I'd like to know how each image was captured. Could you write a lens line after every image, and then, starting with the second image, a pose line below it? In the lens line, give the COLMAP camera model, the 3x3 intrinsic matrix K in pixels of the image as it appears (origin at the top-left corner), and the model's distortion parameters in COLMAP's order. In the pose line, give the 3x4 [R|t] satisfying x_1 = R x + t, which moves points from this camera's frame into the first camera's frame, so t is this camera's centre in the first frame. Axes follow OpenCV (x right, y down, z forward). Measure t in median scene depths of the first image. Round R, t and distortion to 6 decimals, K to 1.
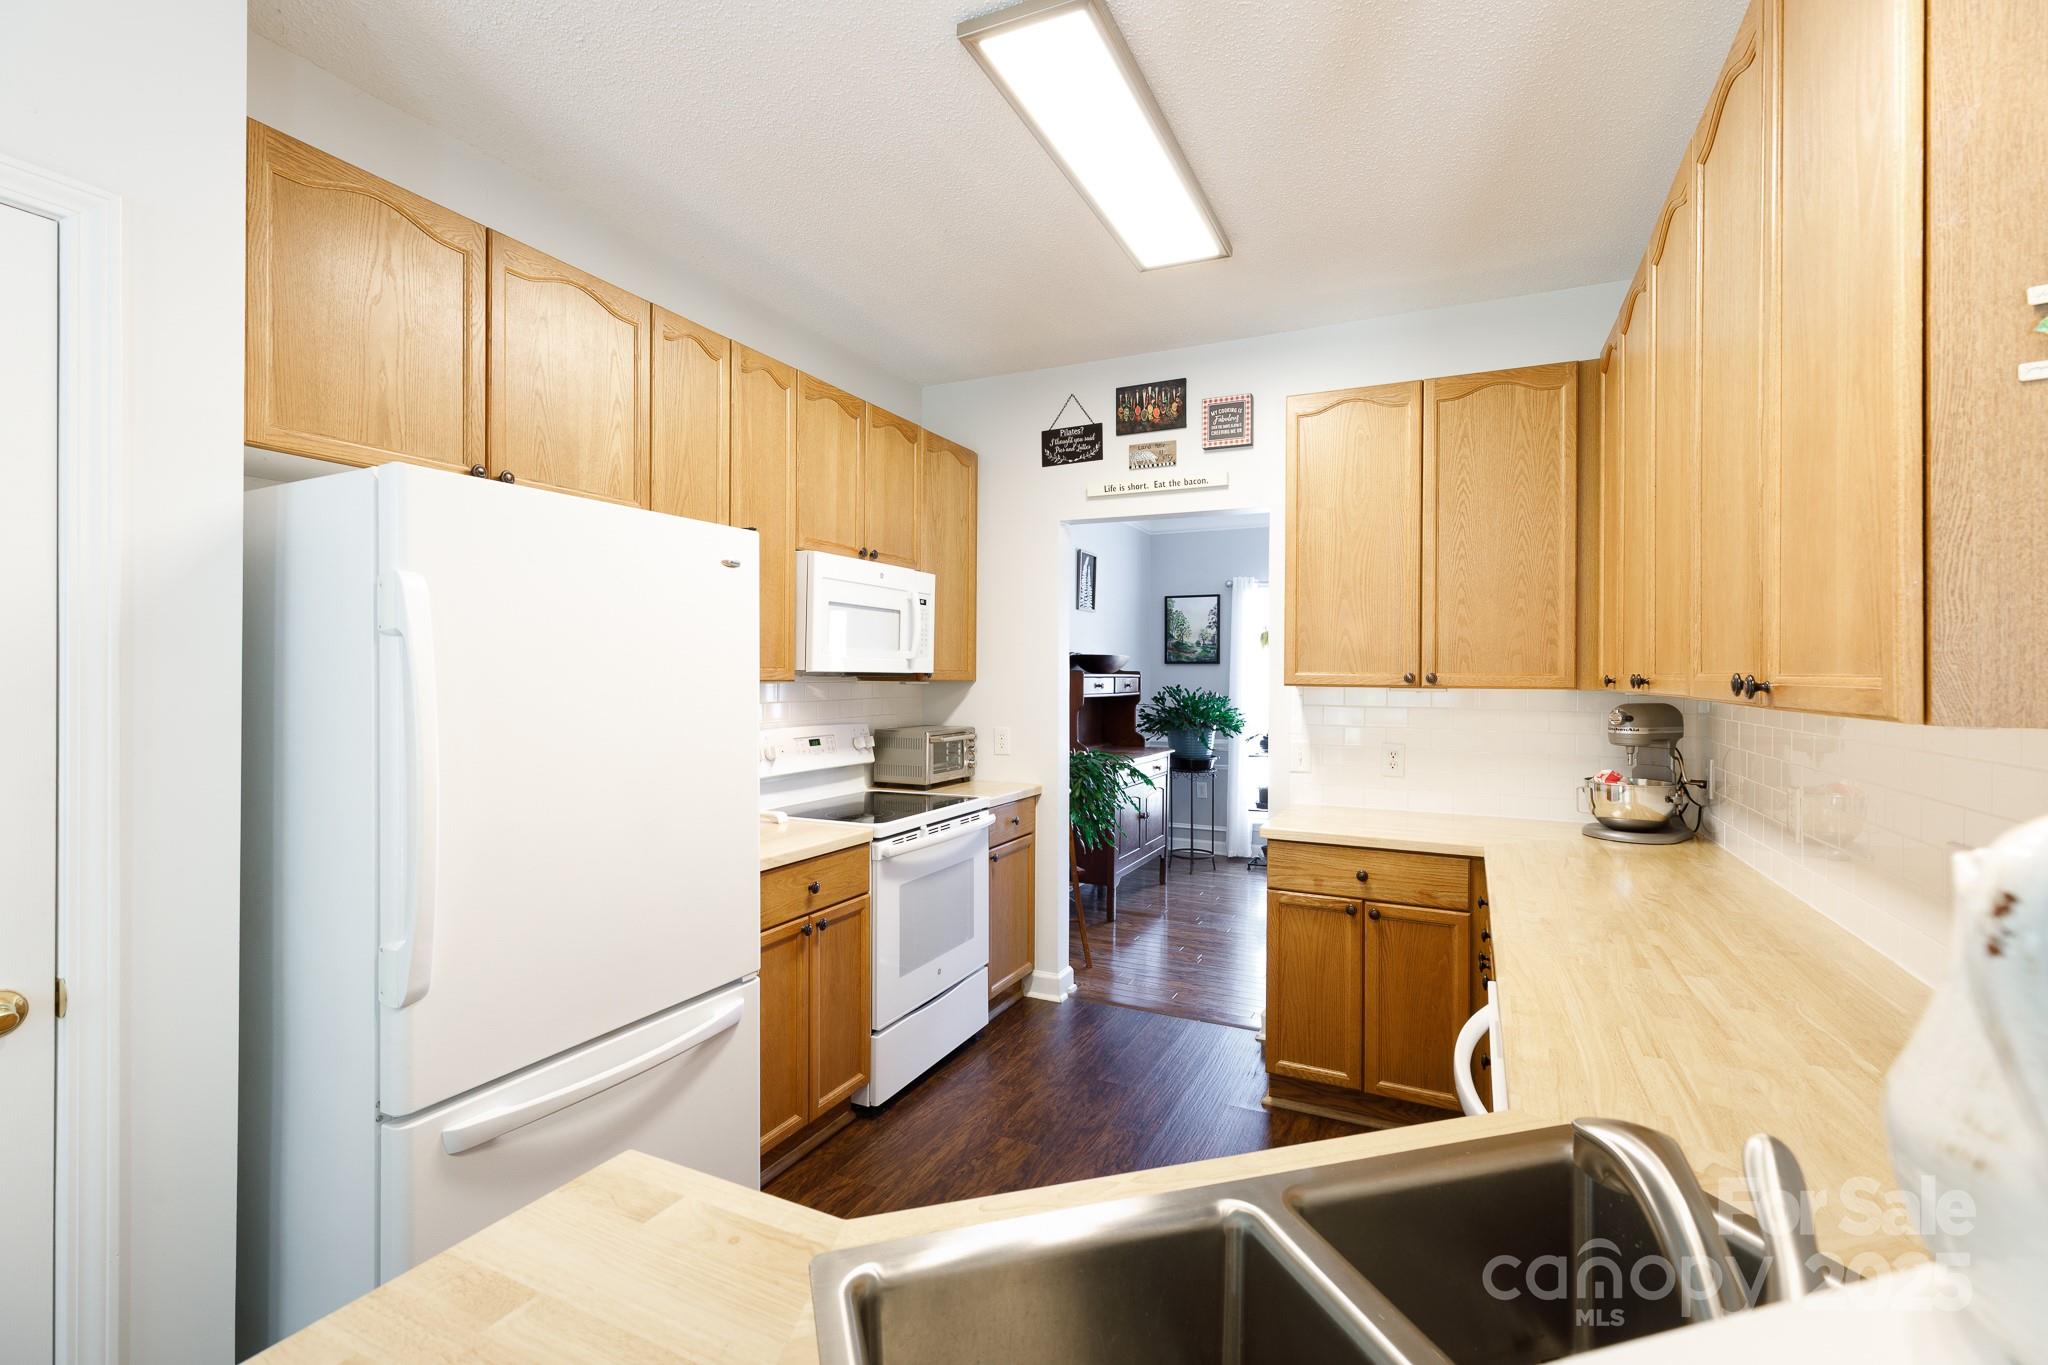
lens RADIAL K [[926.0, 0, 1028.7], [0, 926.0, 678.7], [0, 0, 1]] dist [0.006031, -0.001364]
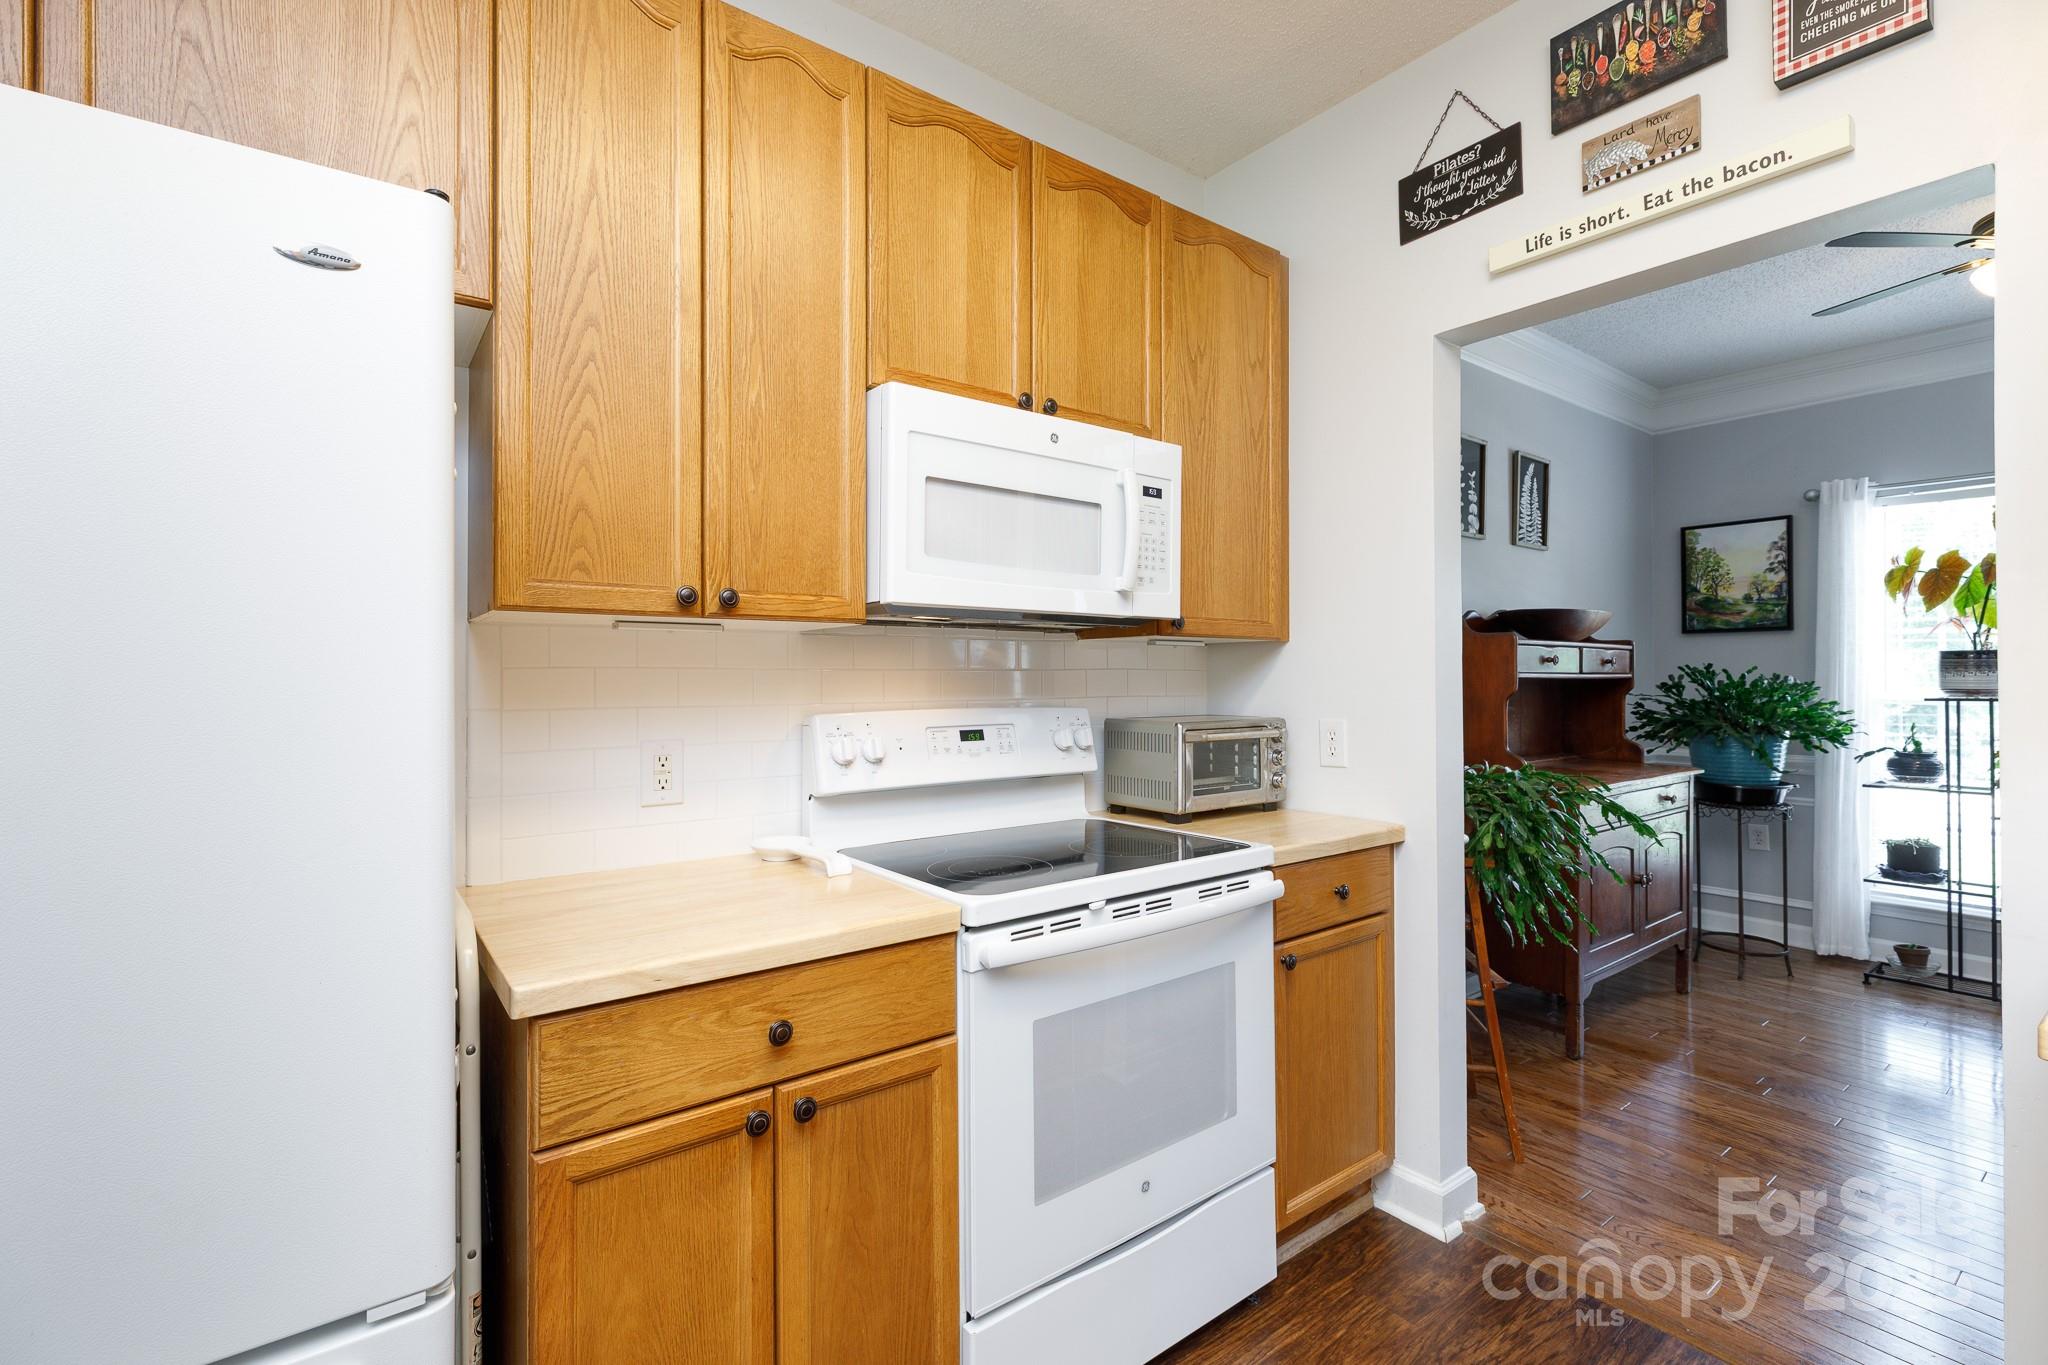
lens RADIAL K [[926.0, 0, 1012.9], [0, 926.0, 672.6], [0, 0, 1]] dist [0.006031, -0.001364]
pose [[0.886300, -0.009742, -0.463008, 0.065077], [0.004621, 0.999915, -0.012192, 0.031138], [0.463088, 0.008666, 0.886270, 0.418694]]
